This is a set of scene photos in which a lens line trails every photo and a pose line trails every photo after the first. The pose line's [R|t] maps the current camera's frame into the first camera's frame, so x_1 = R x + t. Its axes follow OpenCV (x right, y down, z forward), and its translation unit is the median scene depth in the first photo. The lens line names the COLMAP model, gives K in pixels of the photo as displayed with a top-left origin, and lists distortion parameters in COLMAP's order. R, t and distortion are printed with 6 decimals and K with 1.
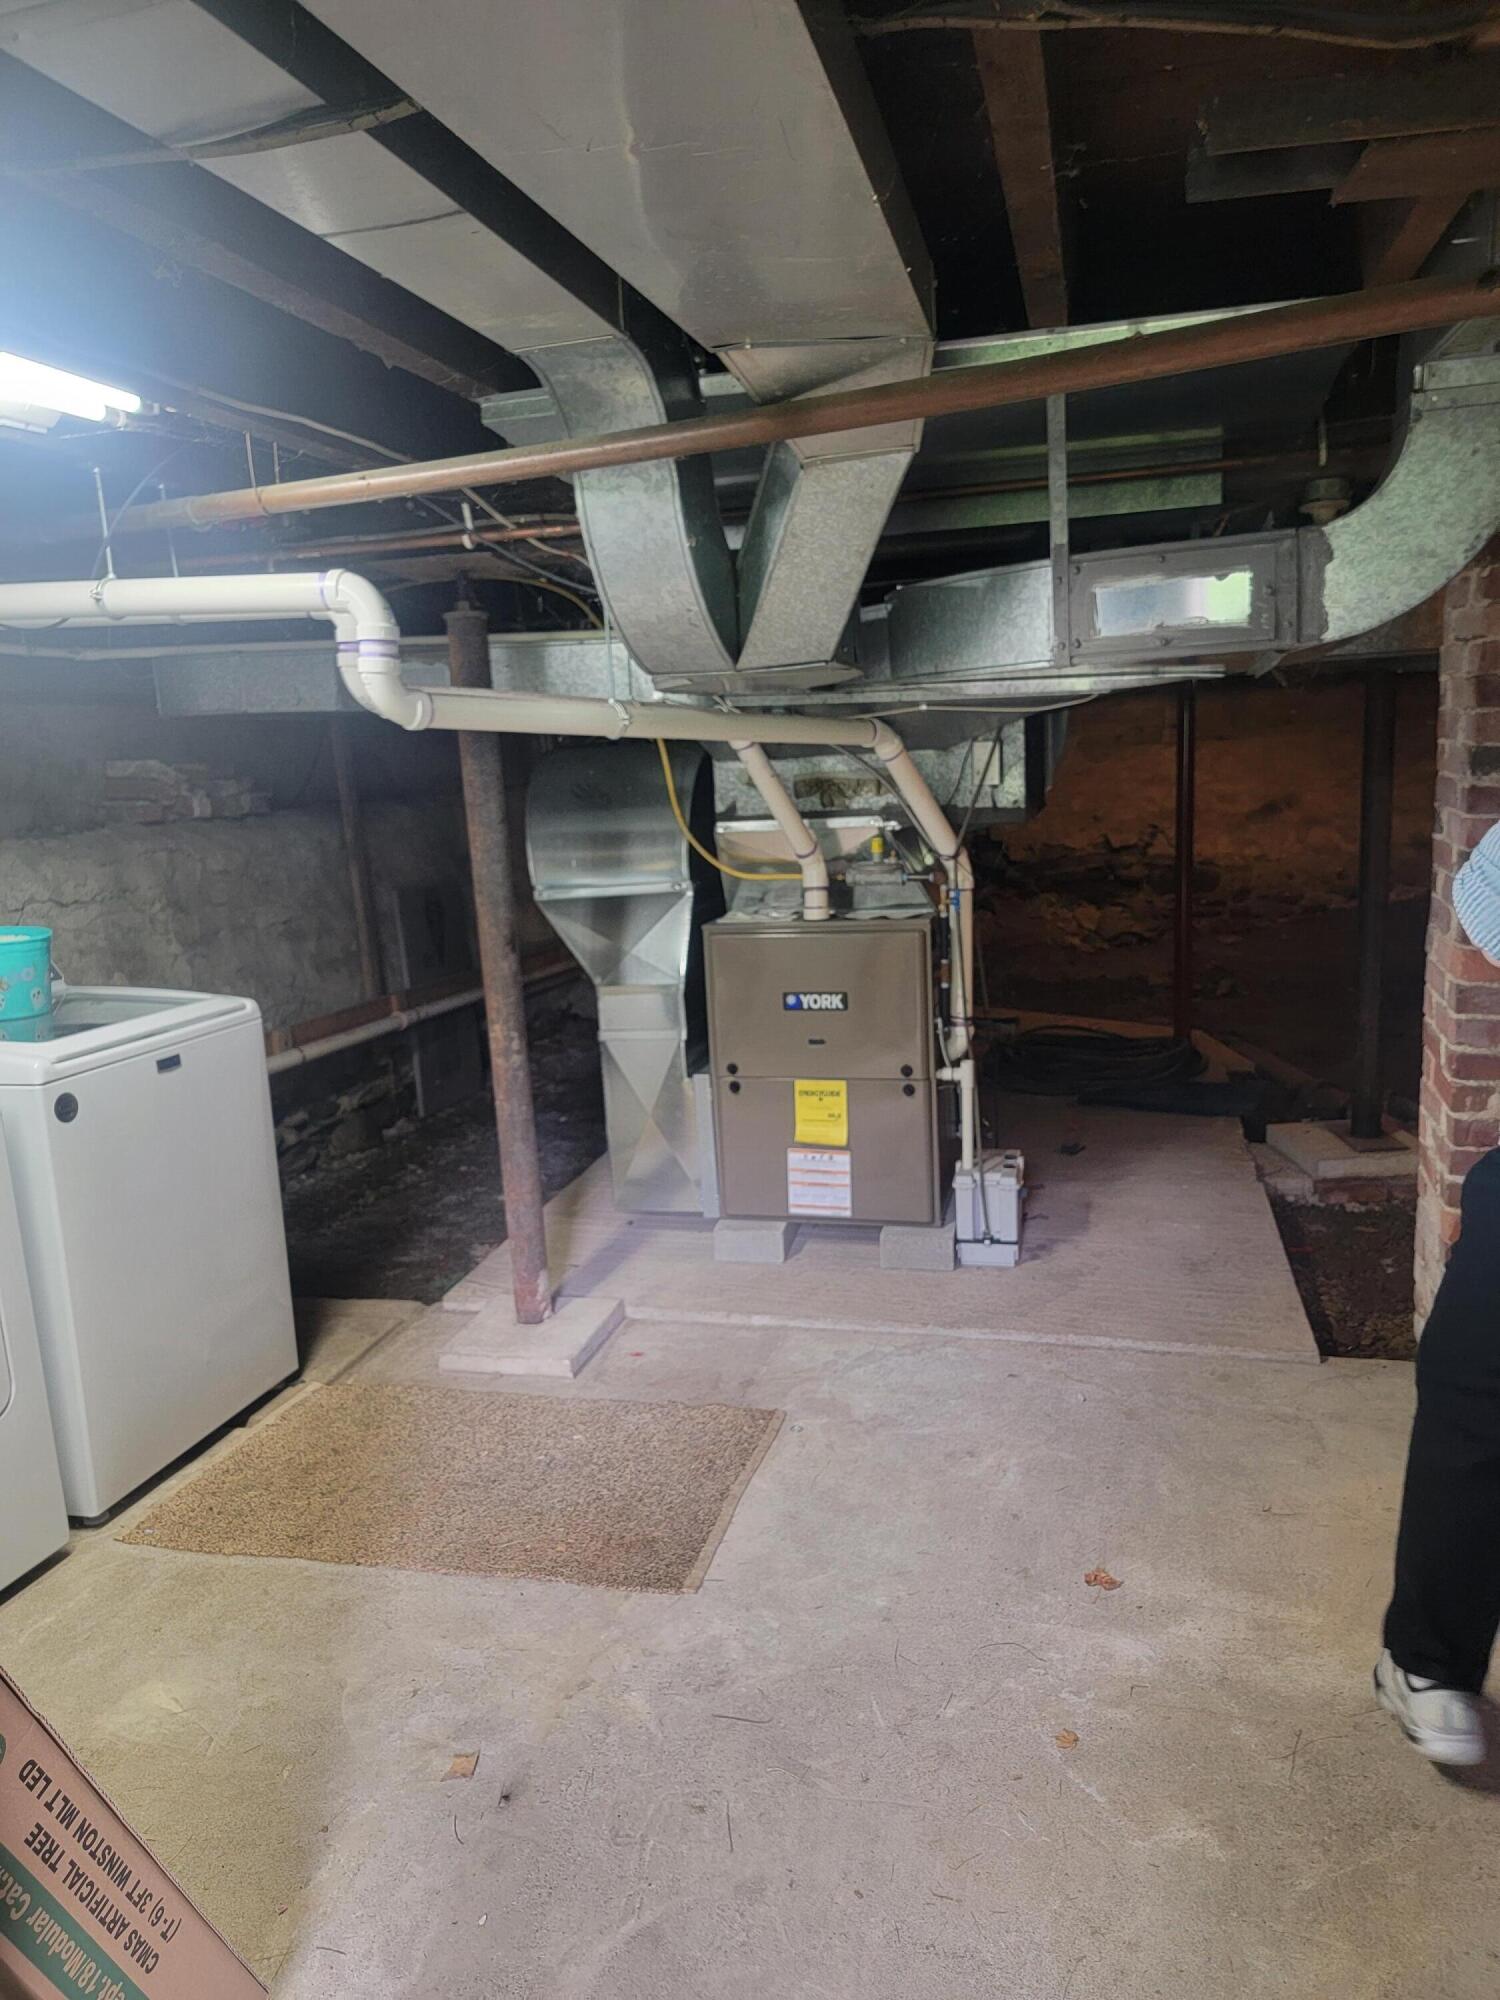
lens RADIAL K [[1407.6, 0, 739.5], [0, 1407.6, 999.2], [0, 0, 1]] dist [0.077754, -0.055863]
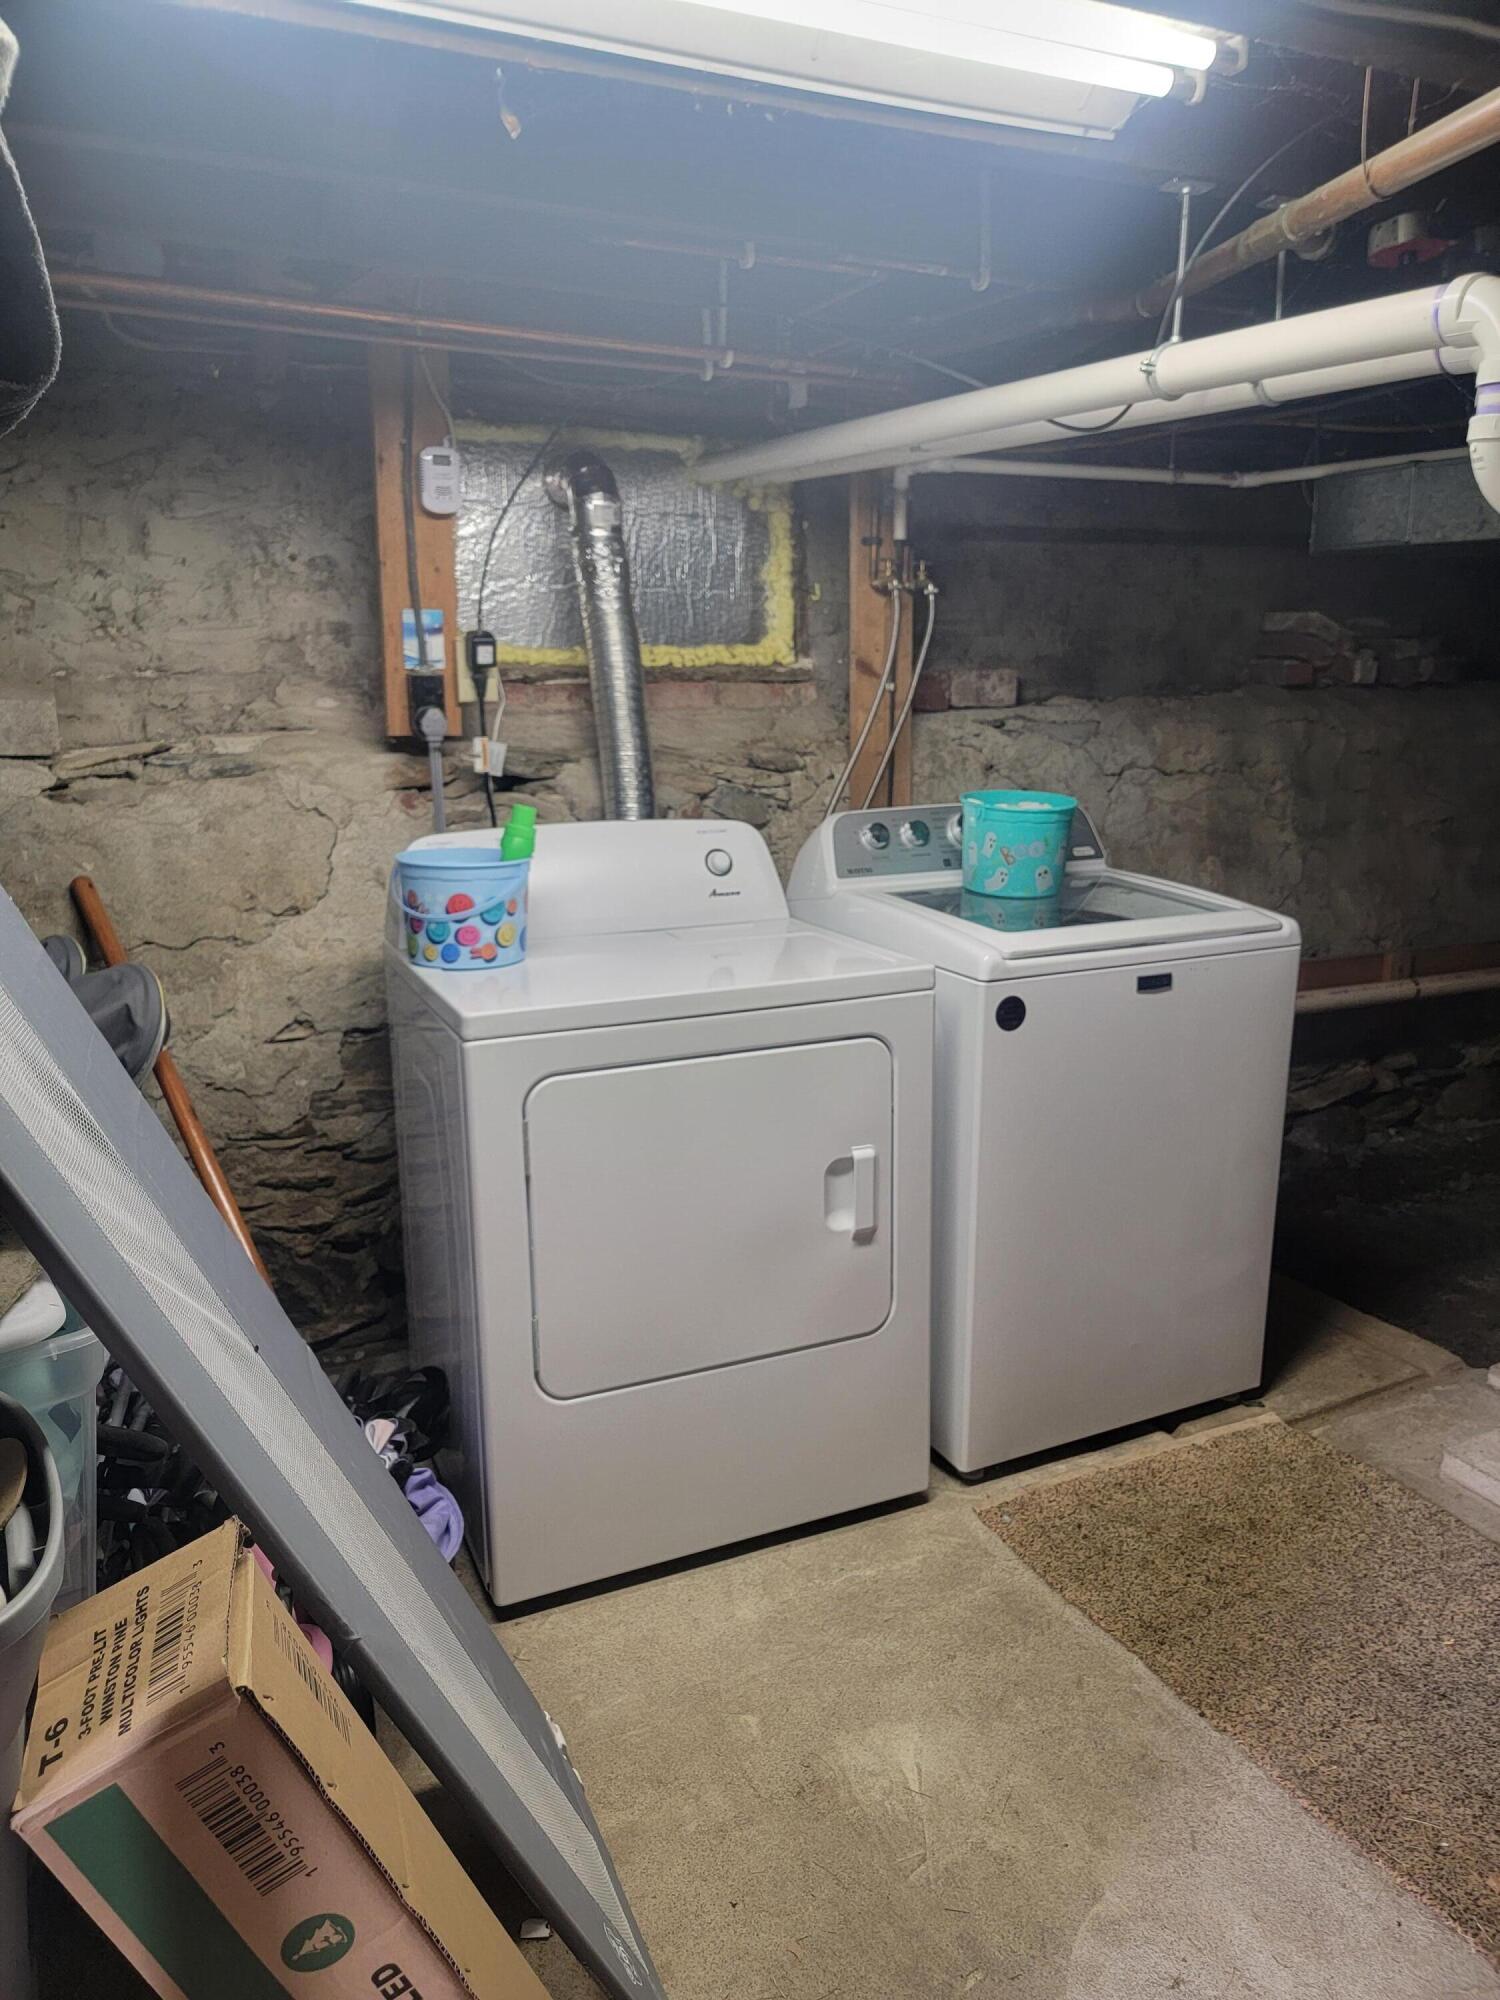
lens RADIAL K [[1407.6, 0, 755.0], [0, 1407.6, 999.9], [0, 0, 1]] dist [0.077754, -0.055863]
pose [[0.678333, 0.217490, -0.701828, 0.010120], [-0.155281, 0.976046, 0.152385, -0.027174], [0.718159, 0.005612, 0.695856, 0.230423]]
